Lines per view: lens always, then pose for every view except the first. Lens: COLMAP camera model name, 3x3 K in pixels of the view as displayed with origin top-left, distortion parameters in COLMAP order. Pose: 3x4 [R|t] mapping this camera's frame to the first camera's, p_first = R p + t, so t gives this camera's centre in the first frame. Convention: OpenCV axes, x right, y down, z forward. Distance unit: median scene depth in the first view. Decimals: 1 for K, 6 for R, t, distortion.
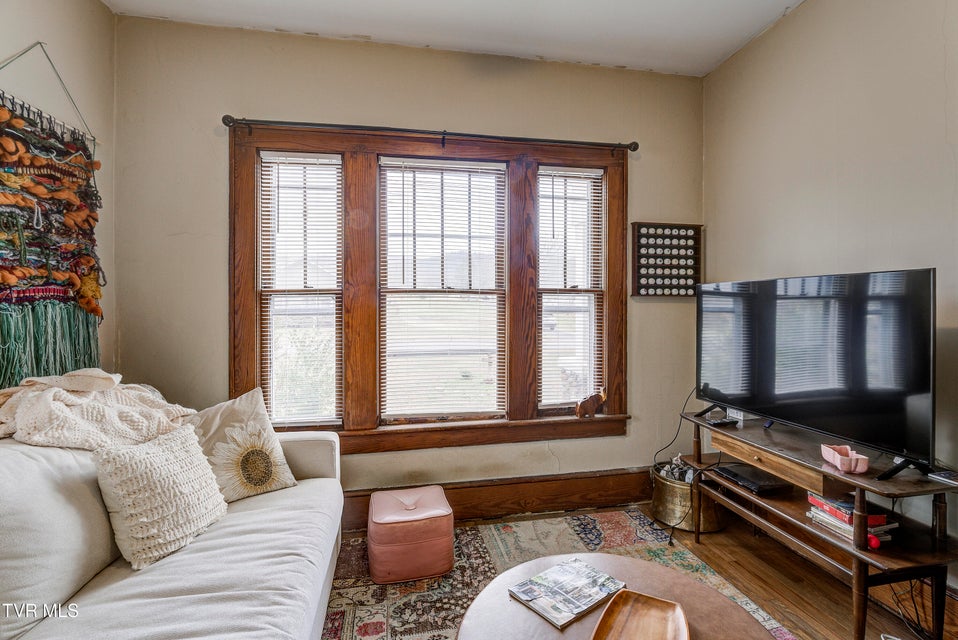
lens RADIAL K [[444.0, 0, 475.5], [0, 444.0, 305.6], [0, 0, 1]] dist [-0.013899, 0.000287]
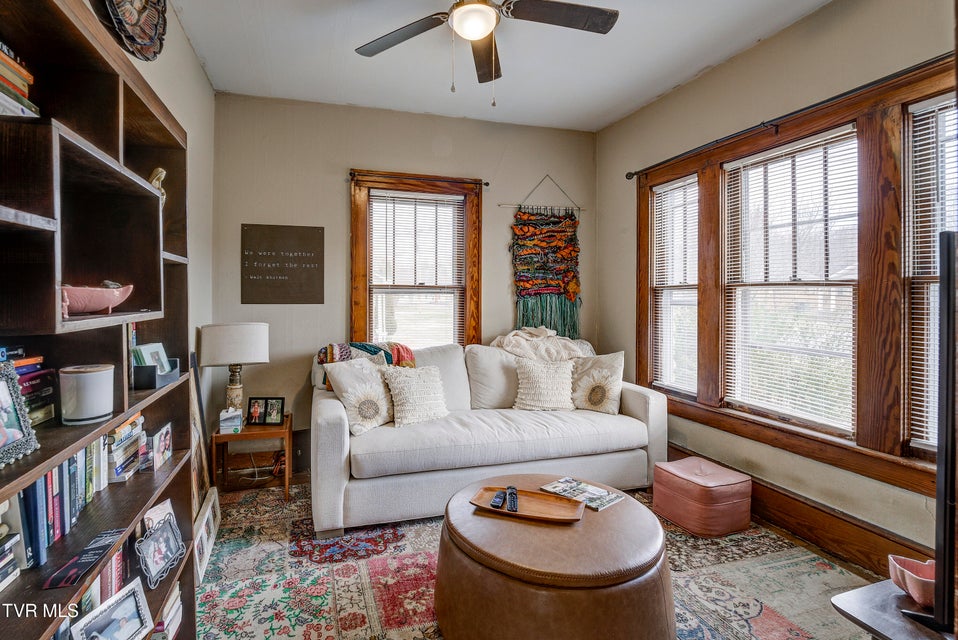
lens RADIAL K [[463.4, 0, 474.3], [0, 463.4, 294.5], [0, 0, 1]] dist [0.001138, 0.000013]
pose [[0.148190, 0.002386, -0.988956, 0.857973], [-0.005780, 0.999982, 0.001547, -0.008164], [0.988942, 0.005487, 0.148201, 0.214406]]
